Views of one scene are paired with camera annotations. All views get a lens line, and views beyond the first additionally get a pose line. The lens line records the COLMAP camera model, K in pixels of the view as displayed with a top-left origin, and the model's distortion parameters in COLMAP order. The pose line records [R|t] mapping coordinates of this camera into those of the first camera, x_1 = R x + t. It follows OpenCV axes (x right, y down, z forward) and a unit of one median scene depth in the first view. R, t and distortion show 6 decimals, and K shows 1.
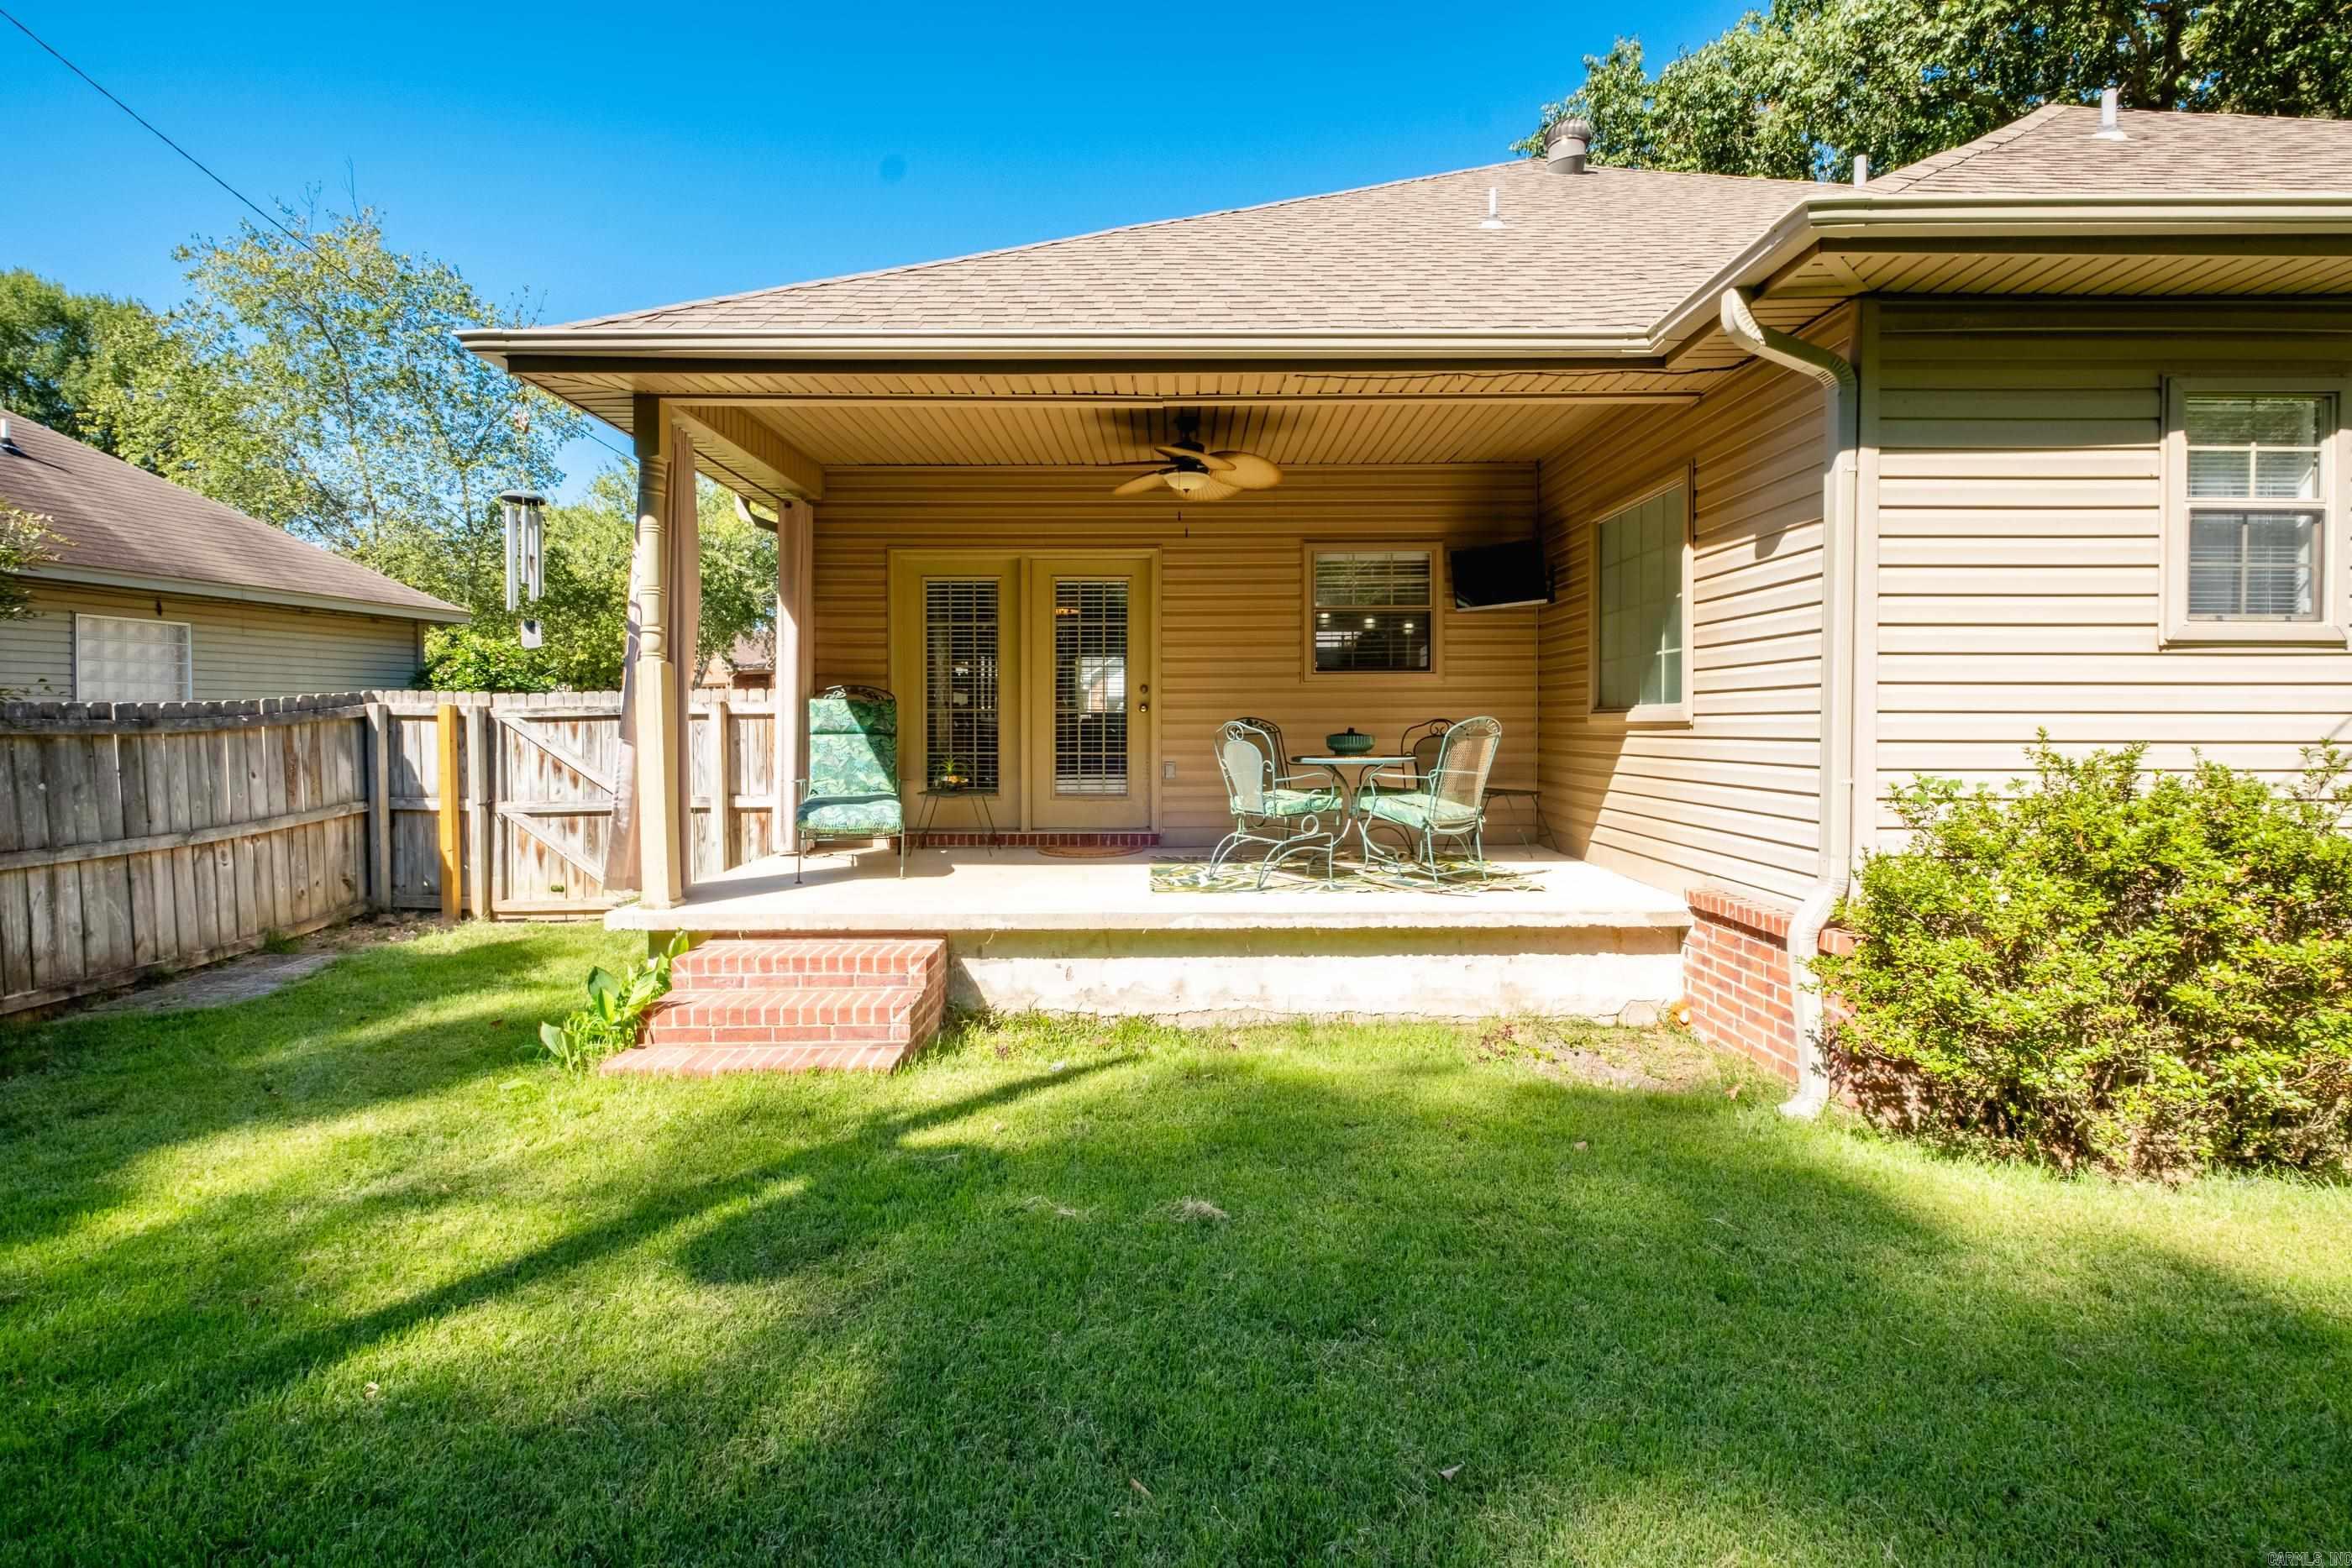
lens RADIAL K [[1082.8, 0, 1170.0], [0, 1082.8, 734.2], [0, 0, 1]] dist [-0.001288, -0.000471]
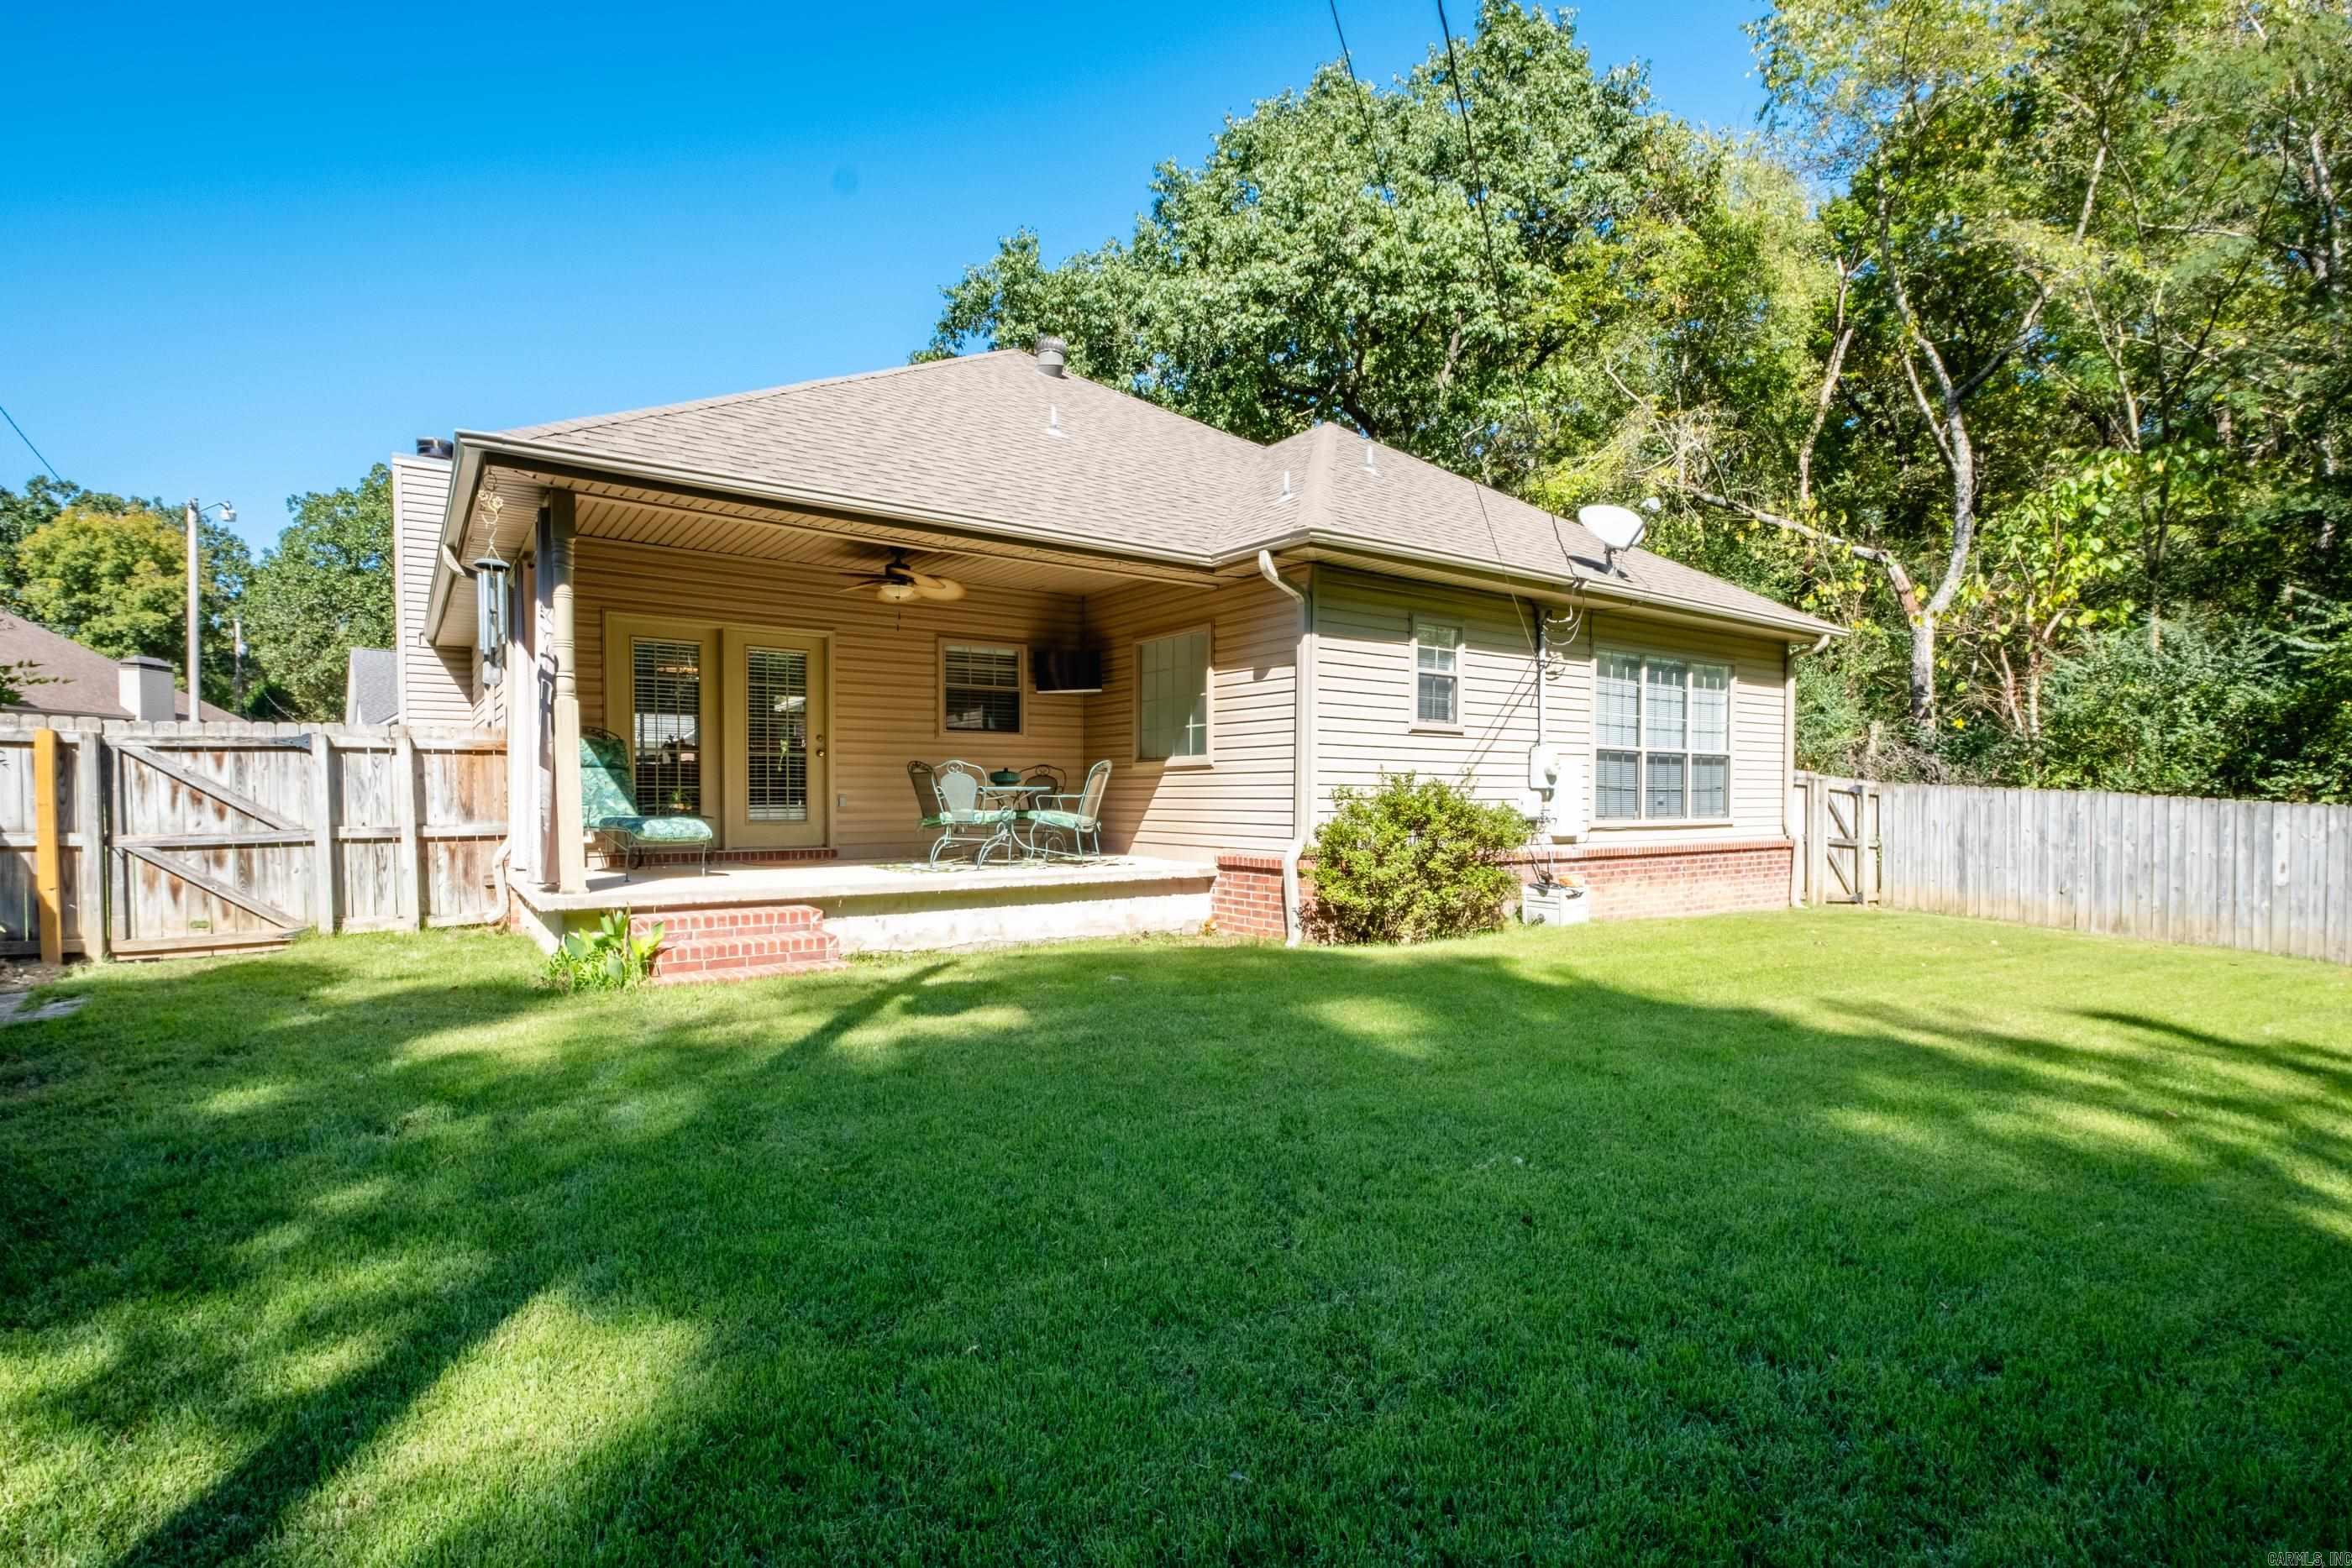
lens RADIAL K [[1104.0, 0, 1175.3], [0, 1104.0, 819.0], [0, 0, 1]] dist [0.000569, -0.000418]
pose [[0.812492, -0.008206, 0.582915, -0.457438], [0.001187, 0.999922, 0.012422, 0.039530], [-0.582971, -0.009401, 0.812438, -0.329217]]
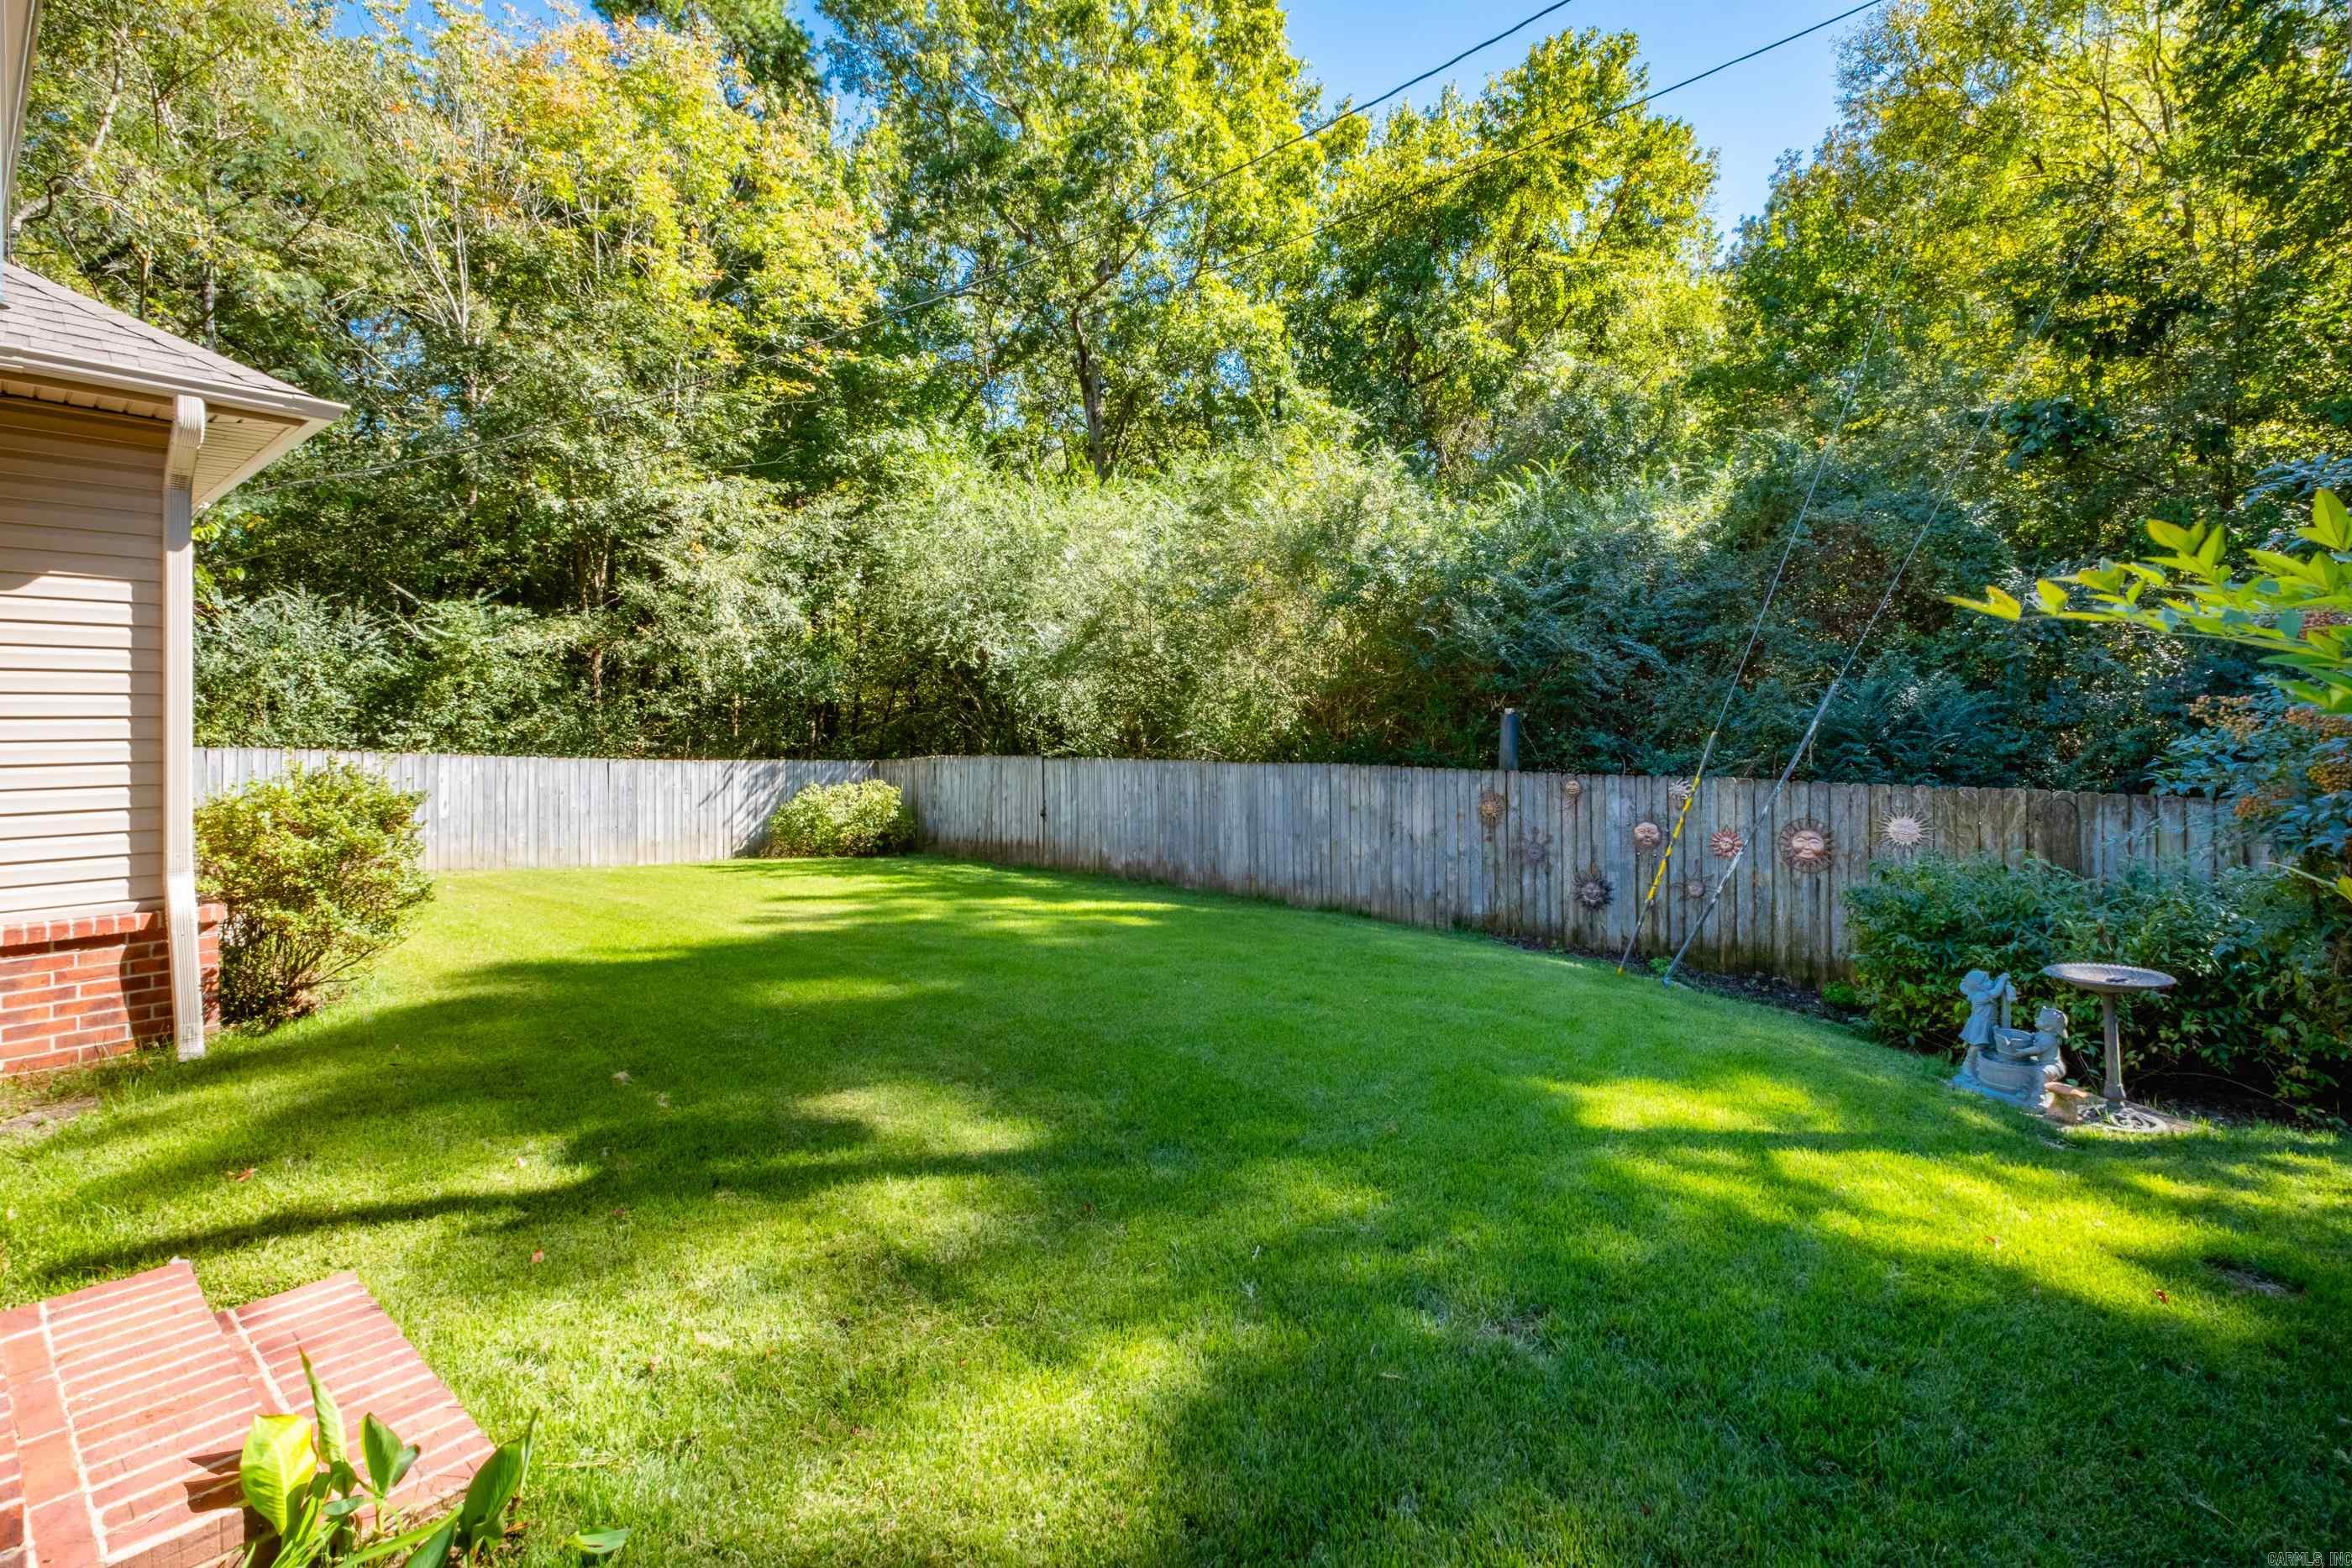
lens RADIAL K [[1053.3, 0, 1201.2], [0, 1053.3, 726.3], [0, 0, 1]] dist [-0.002635, -0.000916]
pose [[-0.775796, 0.002331, 0.630979, -0.603888], [0.011290, 0.999884, 0.010188, -0.019192], [-0.630883, 0.015028, -0.775733, 0.650523]]
